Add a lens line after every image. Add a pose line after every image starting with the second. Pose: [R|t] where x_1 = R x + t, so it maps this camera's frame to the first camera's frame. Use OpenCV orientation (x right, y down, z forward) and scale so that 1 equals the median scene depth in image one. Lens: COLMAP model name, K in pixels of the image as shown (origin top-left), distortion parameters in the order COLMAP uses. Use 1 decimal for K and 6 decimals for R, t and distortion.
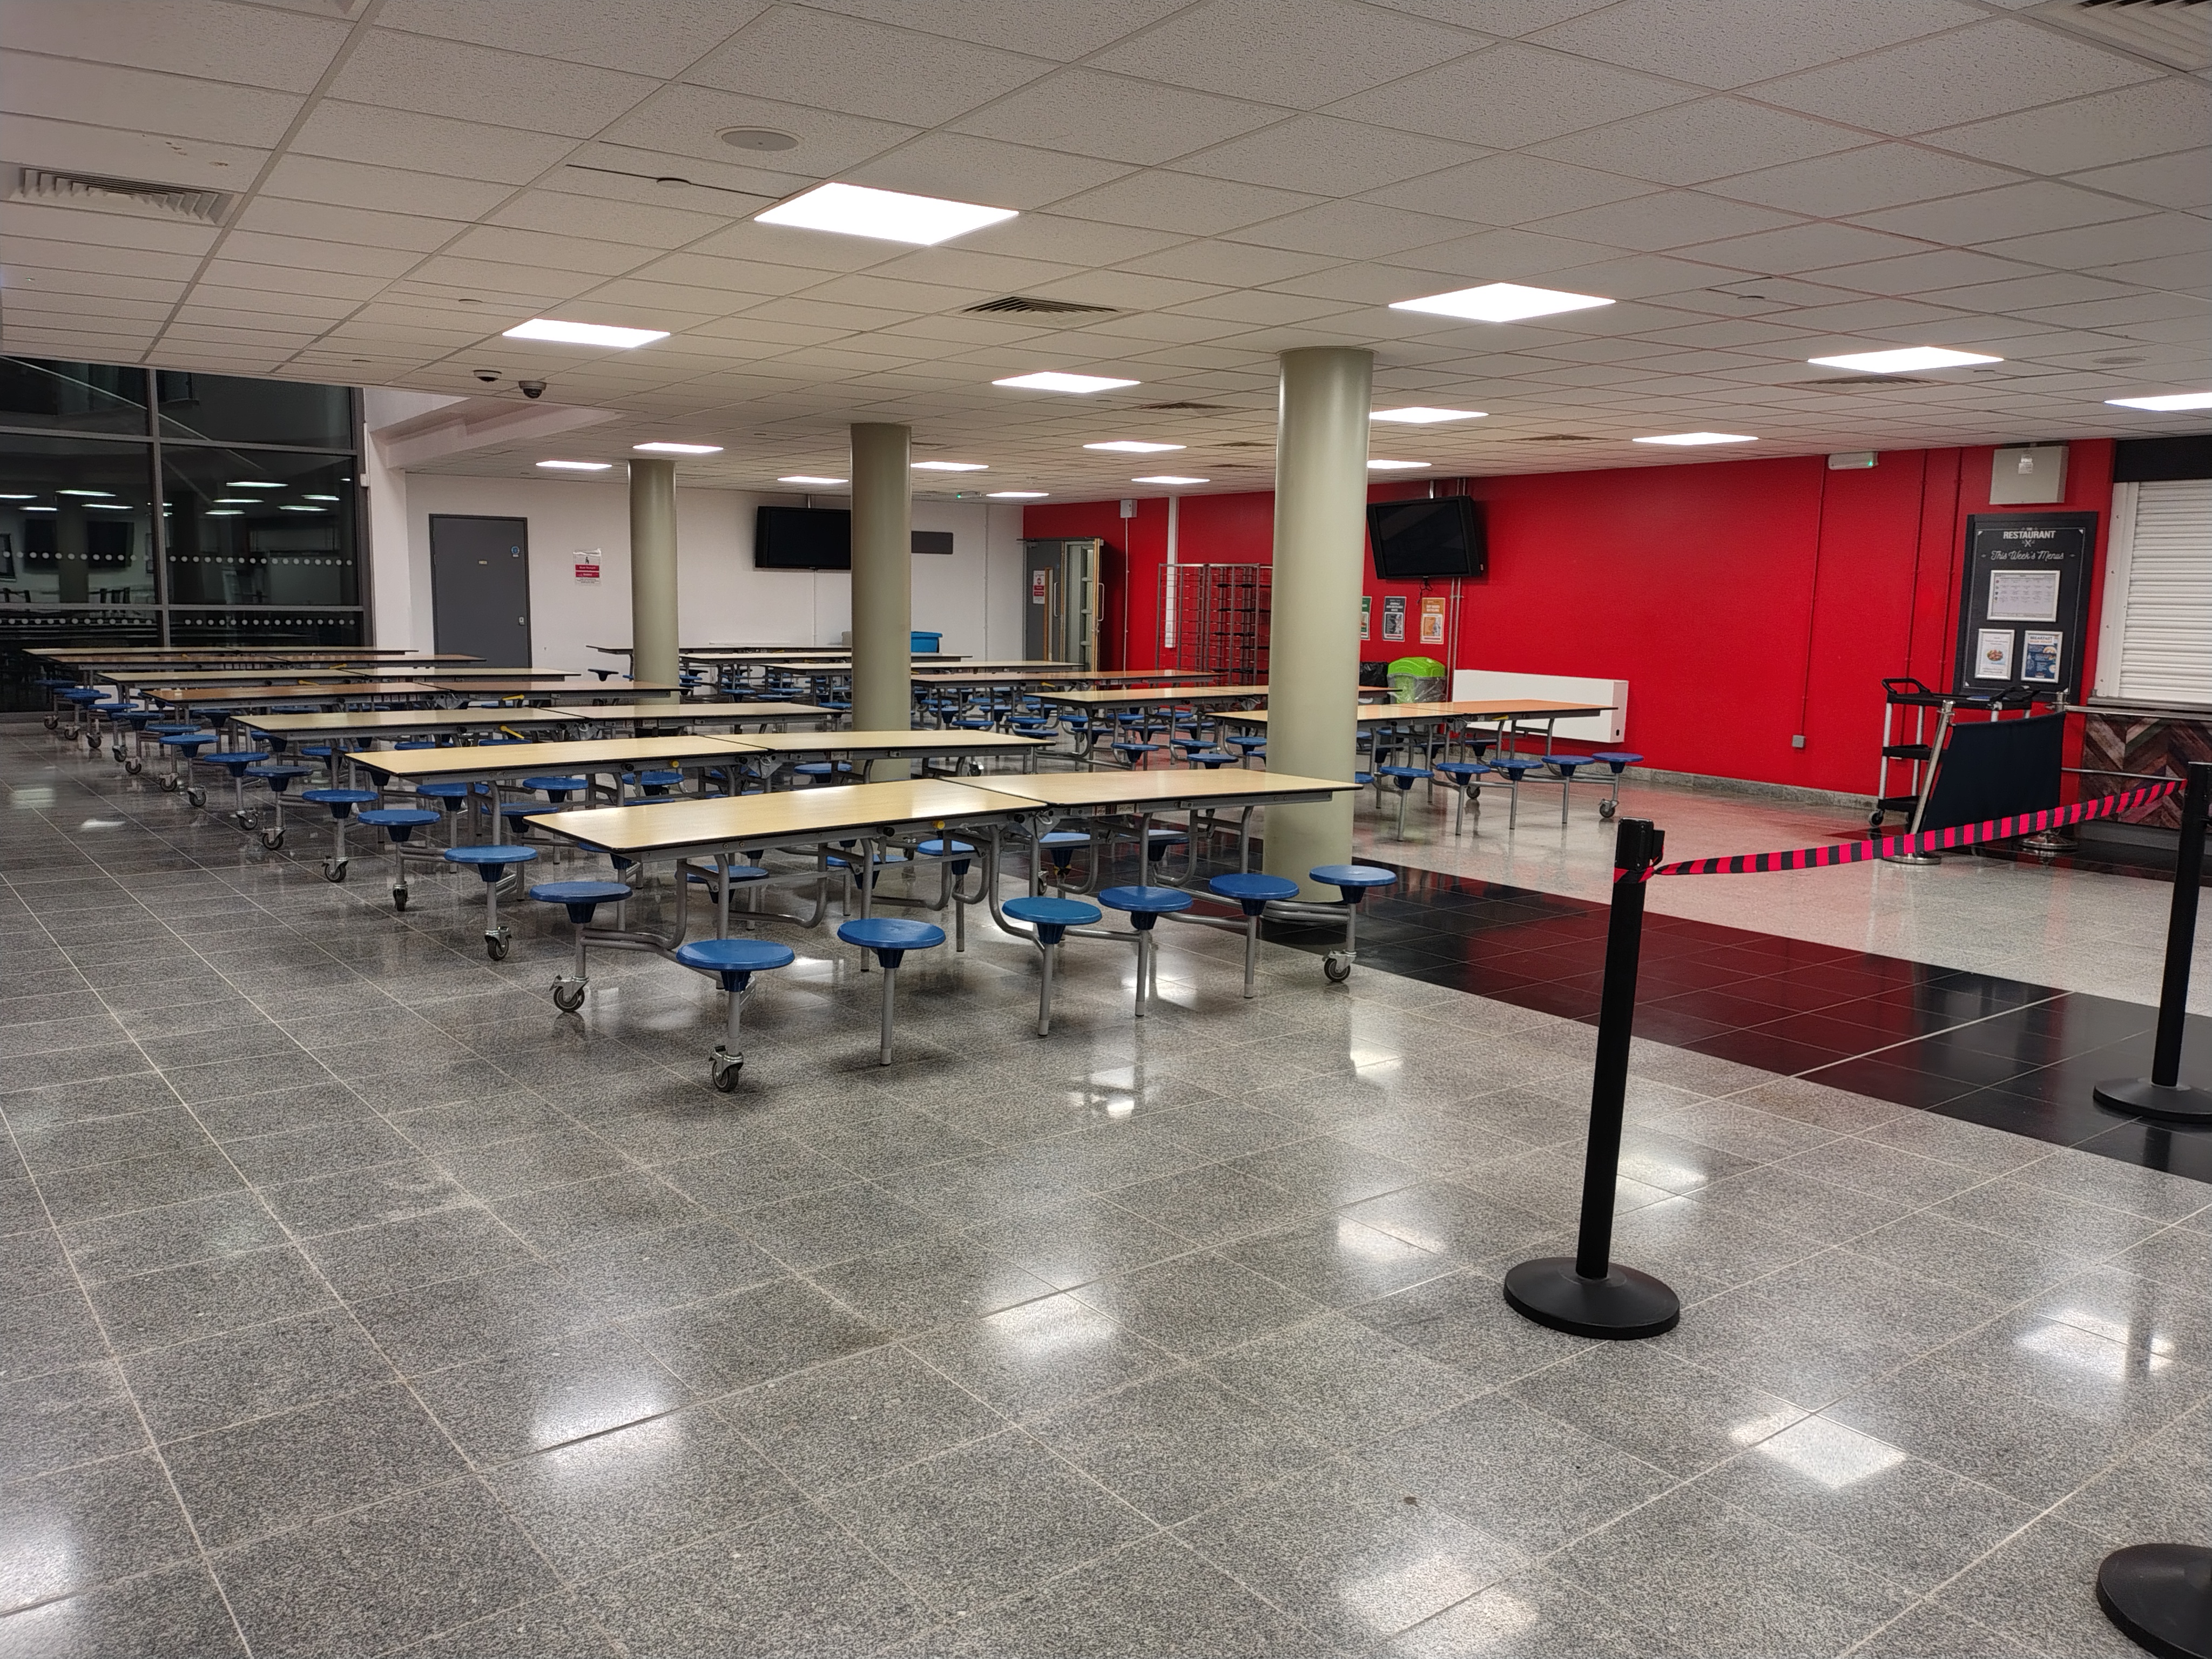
lens RADIAL K [[1681.6, 0, 1119.3], [0, 1681.6, 823.5], [0, 0, 1]] dist [0.073018, -0.102061]
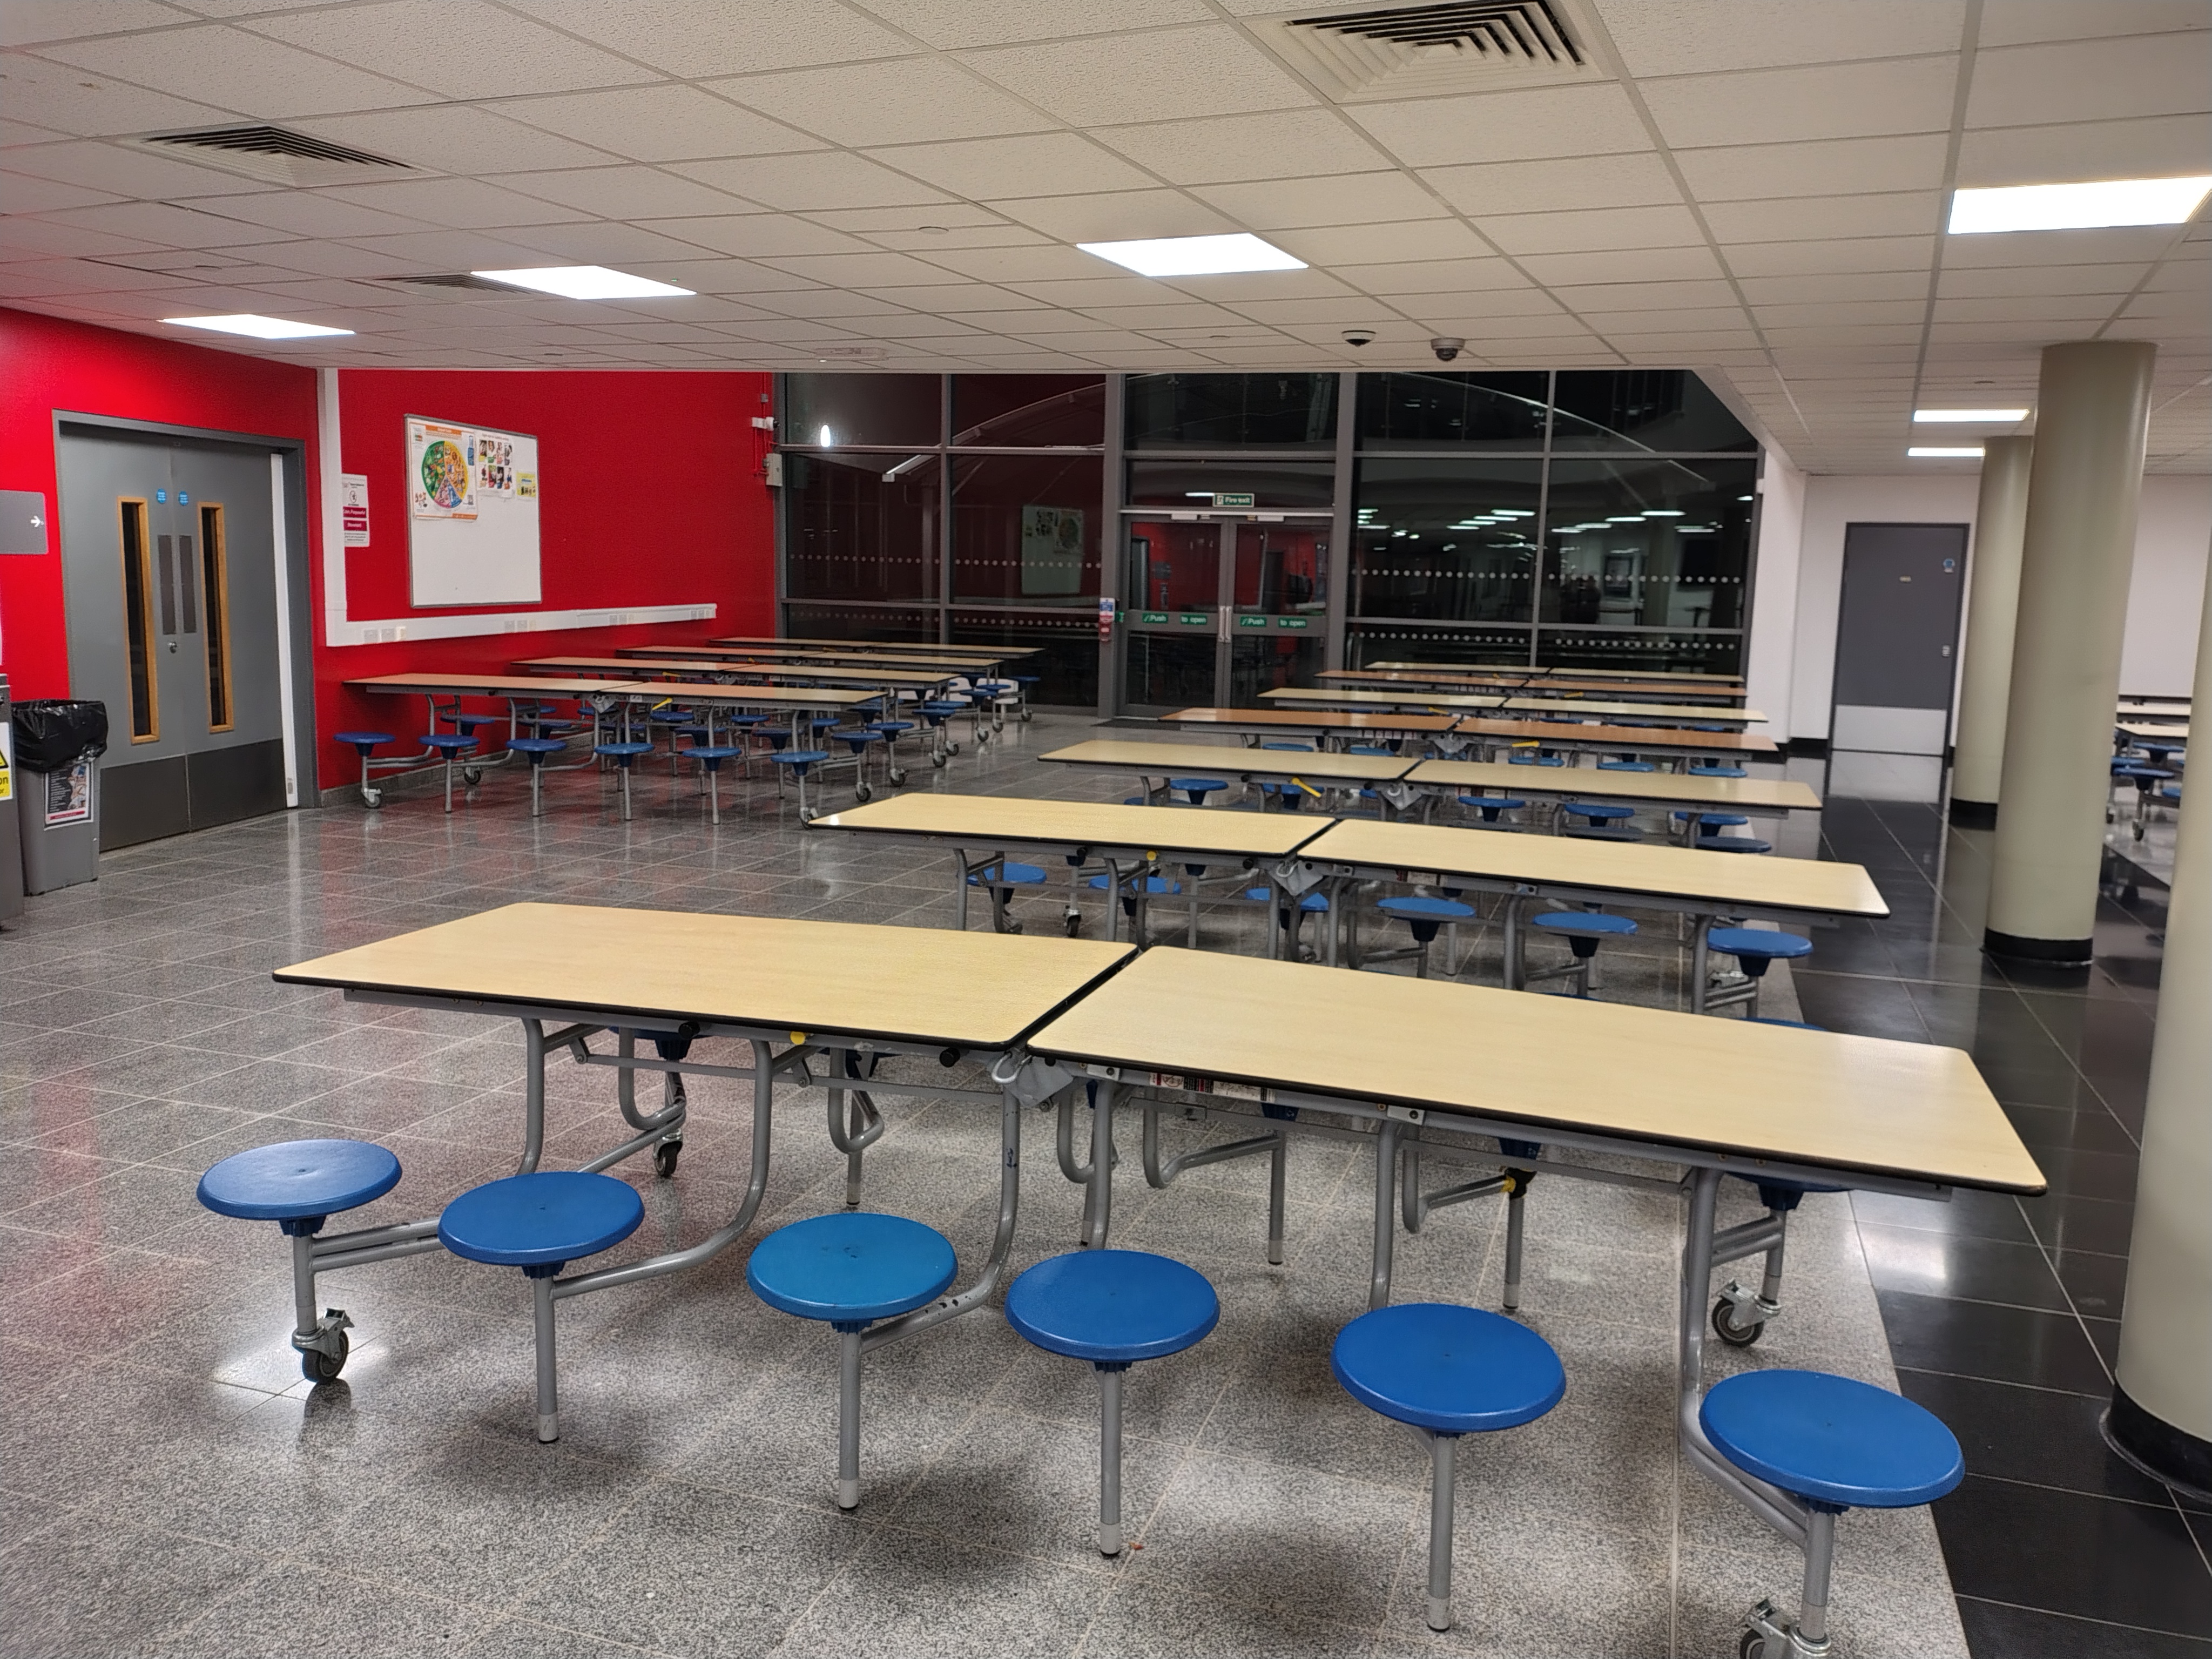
lens RADIAL K [[1681.6, 0, 1122.9], [0, 1681.6, 801.9], [0, 0, 1]] dist [0.073018, -0.102061]
pose [[0.546313, 0.107696, -0.830629, 0.126507], [-0.129194, 0.990666, 0.043474, -0.035711], [0.827558, 0.083562, 0.555127, 0.252183]]
